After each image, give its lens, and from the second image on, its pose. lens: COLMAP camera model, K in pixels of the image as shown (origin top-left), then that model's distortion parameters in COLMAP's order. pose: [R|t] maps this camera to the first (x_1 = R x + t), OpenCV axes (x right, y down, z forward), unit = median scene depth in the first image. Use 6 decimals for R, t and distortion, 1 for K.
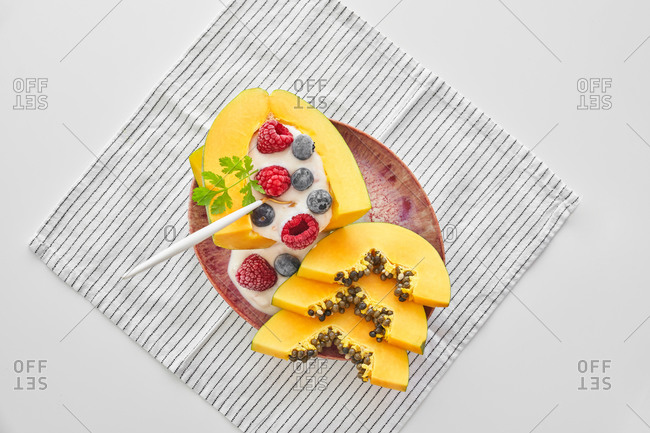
lens RADIAL K [[1195.0, 0, 325.0], [0, 1195.0, 216.5], [0, 0, 1]] dist [-0.005567, 0.016796]
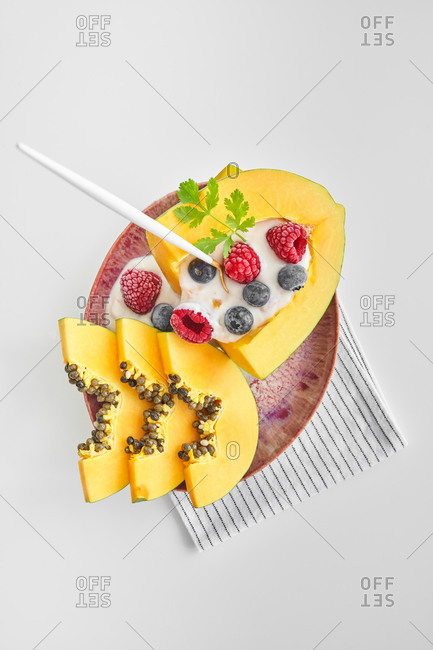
lens RADIAL K [[851.2, 0, 216.5], [0, 851.2, 325.0], [0, 0, 1]] dist [0.003090, 0.003734]
pose [[0.413825, 0.909594, -0.037243, 0.012390], [-0.908099, 0.415332, 0.053431, -0.026225], [0.064069, 0.011709, 0.997877, 0.383191]]
